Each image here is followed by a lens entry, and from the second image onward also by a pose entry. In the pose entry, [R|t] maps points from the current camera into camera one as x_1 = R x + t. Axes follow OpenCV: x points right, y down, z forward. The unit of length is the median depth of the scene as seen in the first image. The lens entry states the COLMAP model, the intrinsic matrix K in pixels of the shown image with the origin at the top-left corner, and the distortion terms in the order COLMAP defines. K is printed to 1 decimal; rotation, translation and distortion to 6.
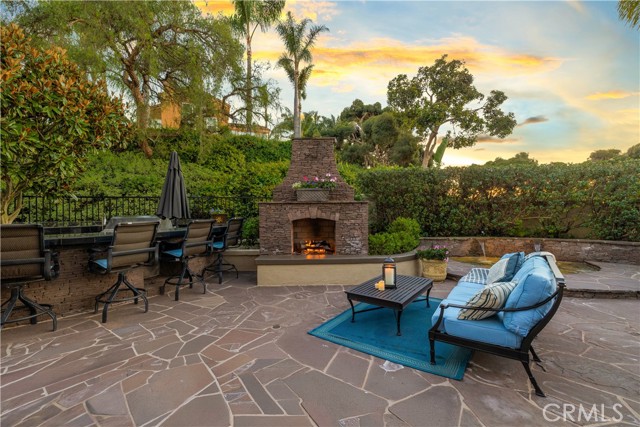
lens RADIAL K [[268.3, 0, 319.1], [0, 268.3, 210.1], [0, 0, 1]] dist [0.001867, -0.000177]
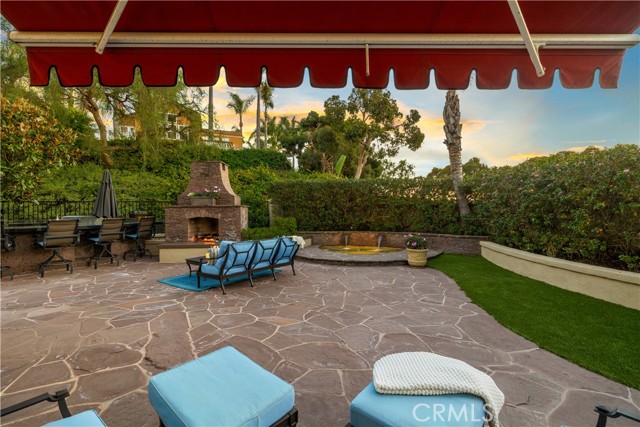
lens RADIAL K [[268.3, 0, 319.3], [0, 268.3, 211.2], [0, 0, 1]] dist [0.001867, -0.000177]
pose [[0.999685, 0.000123, 0.025101, 0.567278], [-0.000220, 0.999992, 0.003875, -0.007732], [-0.025100, -0.003879, 0.999677, -0.466100]]
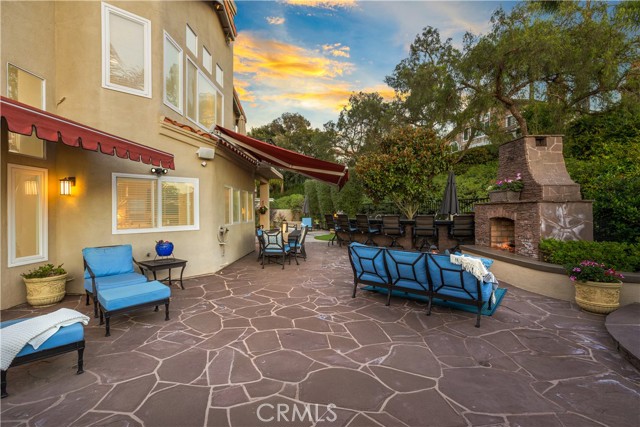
lens RADIAL K [[288.1, 0, 318.8], [0, 288.1, 208.1], [0, 0, 1]] dist [0.003913, 0.000847]
pose [[-0.018790, 0.001606, -0.999822, 1.149844], [0.011243, 0.999936, 0.001394, -0.016671], [0.999760, -0.011214, -0.018807, 0.281179]]
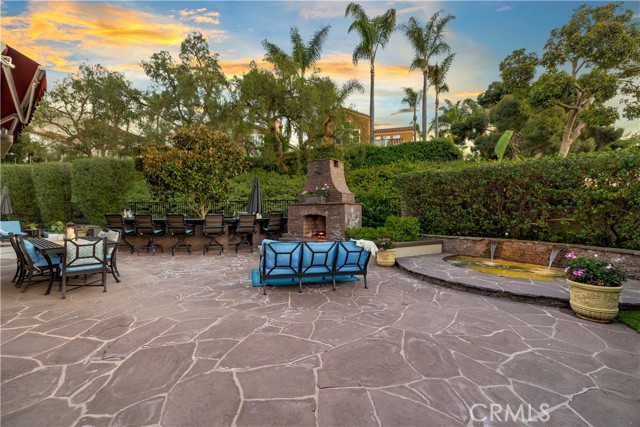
lens RADIAL K [[268.3, 0, 319.3], [0, 268.3, 209.9], [0, 0, 1]] dist [0.001867, -0.000177]
pose [[0.791046, 0.007697, -0.611708, 0.910795], [-0.002577, 0.999954, 0.009250, -0.009119], [0.611751, -0.005741, 0.791030, -0.165559]]
